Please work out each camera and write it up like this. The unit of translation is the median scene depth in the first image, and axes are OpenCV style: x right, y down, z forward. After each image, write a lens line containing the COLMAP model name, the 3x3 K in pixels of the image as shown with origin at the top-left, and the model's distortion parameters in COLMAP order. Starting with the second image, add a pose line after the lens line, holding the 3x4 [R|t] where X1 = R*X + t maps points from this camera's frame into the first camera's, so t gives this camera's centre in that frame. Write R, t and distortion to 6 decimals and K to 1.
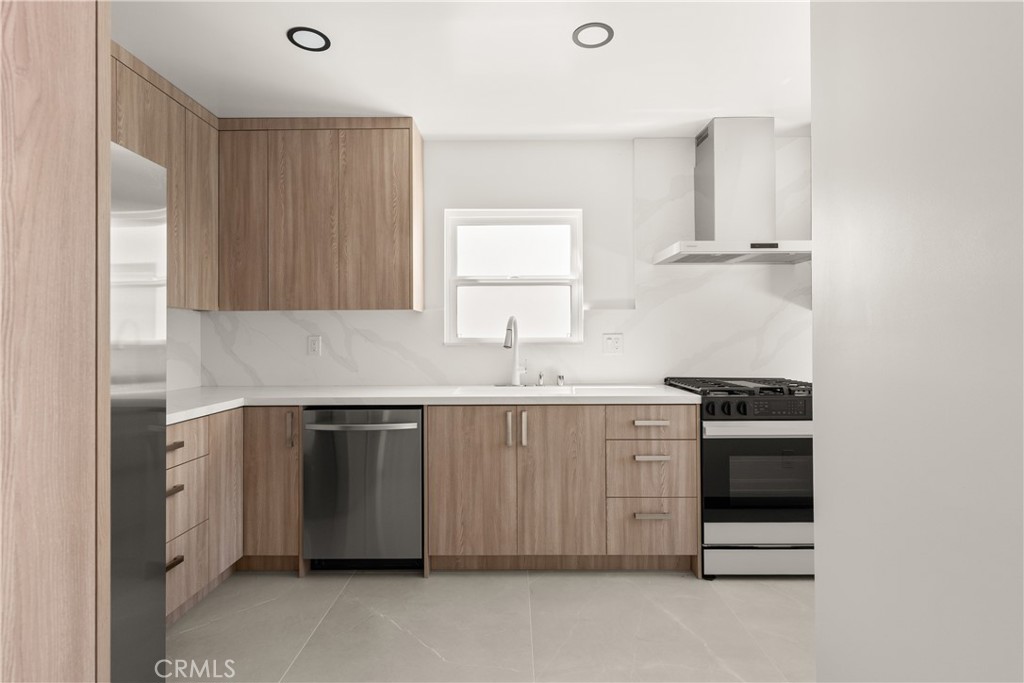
lens RADIAL K [[497.9, 0, 507.8], [0, 497.9, 340.4], [0, 0, 1]] dist [0.000310, -0.000052]
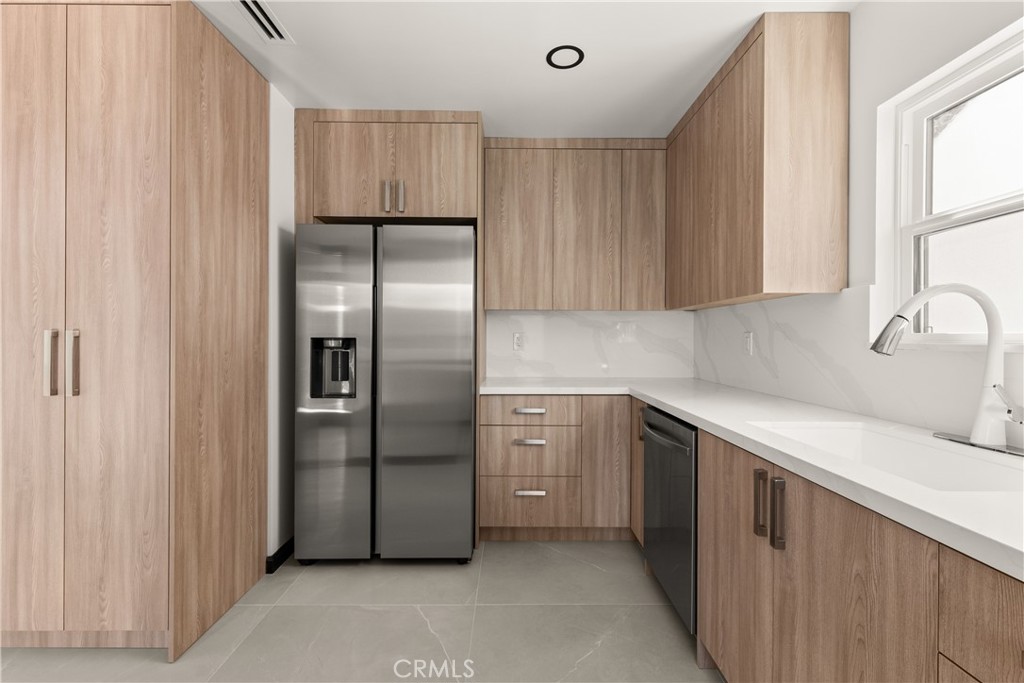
lens RADIAL K [[444.3, 0, 512.0], [0, 444.3, 341.5], [0, 0, 1]] dist [-0.001178, -0.000353]
pose [[0.015468, 0.012666, -0.999800, 0.470644], [-0.007397, 0.999894, 0.012553, 0.000486], [0.999853, 0.007202, 0.015560, 0.720894]]
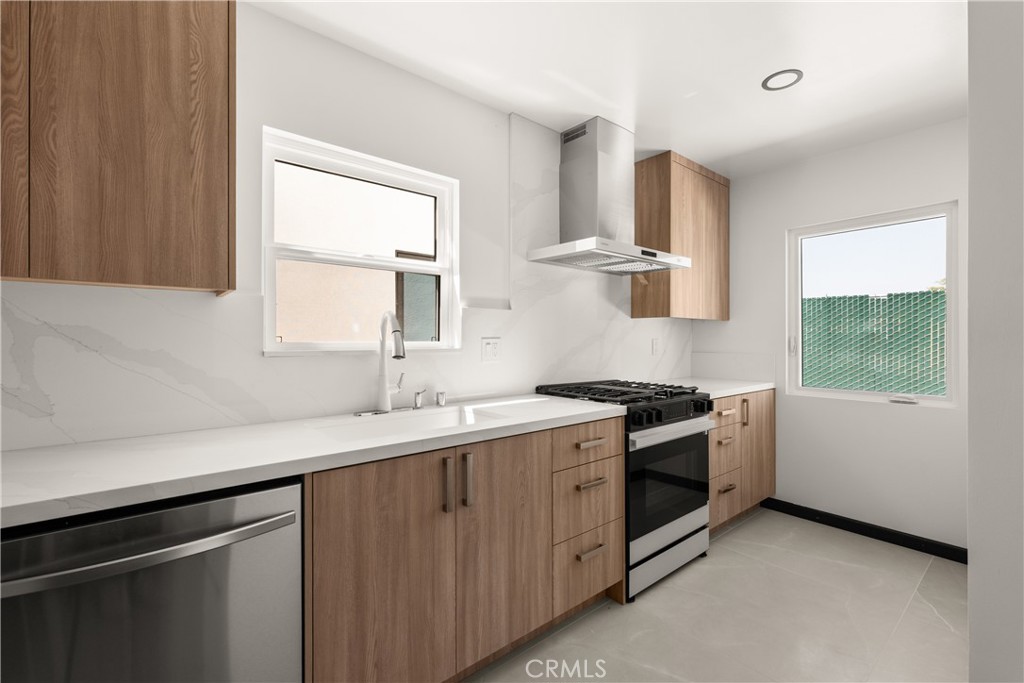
lens RADIAL K [[444.3, 0, 512.0], [0, 444.3, 341.5], [0, 0, 1]] dist [-0.001178, -0.000353]
pose [[0.758889, 0.000868, 0.651220, -0.307833], [0.000660, 0.999998, -0.002103, -0.006873], [-0.651220, 0.002026, 0.758886, 0.506839]]
